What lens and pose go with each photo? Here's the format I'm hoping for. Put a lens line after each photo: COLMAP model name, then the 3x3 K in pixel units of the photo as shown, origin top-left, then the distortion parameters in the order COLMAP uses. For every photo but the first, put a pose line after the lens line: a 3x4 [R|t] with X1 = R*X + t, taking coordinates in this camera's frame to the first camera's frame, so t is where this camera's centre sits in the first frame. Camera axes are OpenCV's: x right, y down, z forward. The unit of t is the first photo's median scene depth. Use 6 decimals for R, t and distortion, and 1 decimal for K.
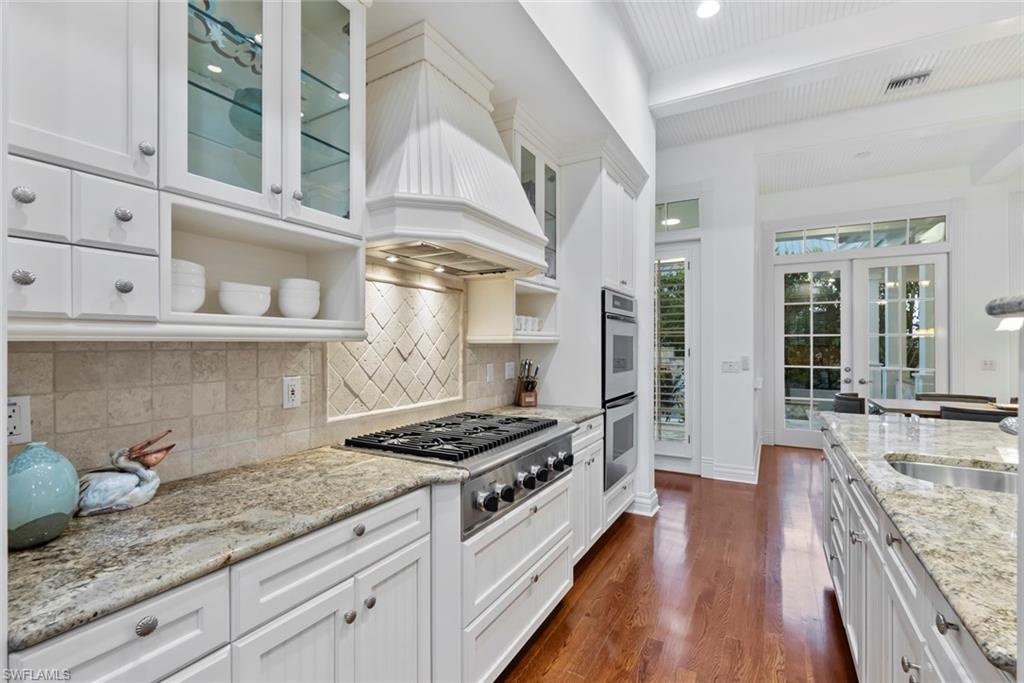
lens RADIAL K [[457.6, 0, 513.6], [0, 457.6, 344.0], [0, 0, 1]] dist [0.003401, -0.002213]
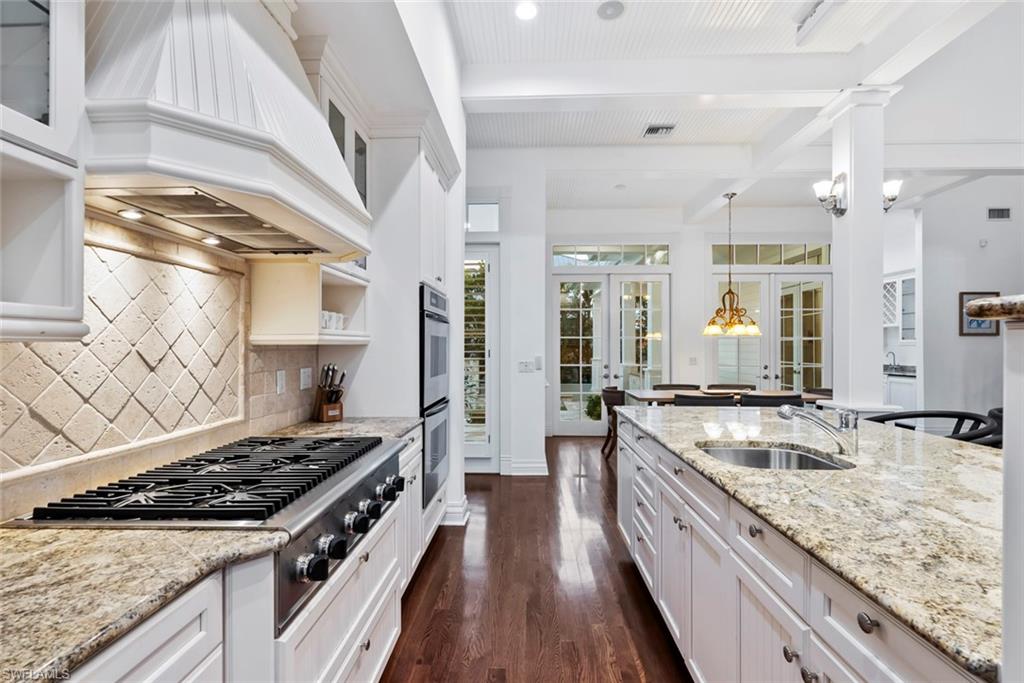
lens RADIAL K [[457.6, 0, 515.8], [0, 457.6, 344.7], [0, 0, 1]] dist [0.003401, -0.002213]
pose [[0.887299, -0.000264, 0.461194, -0.071518], [0.000911, 0.999999, -0.001180, -0.000230], [-0.461193, 0.001467, 0.887299, 0.153939]]
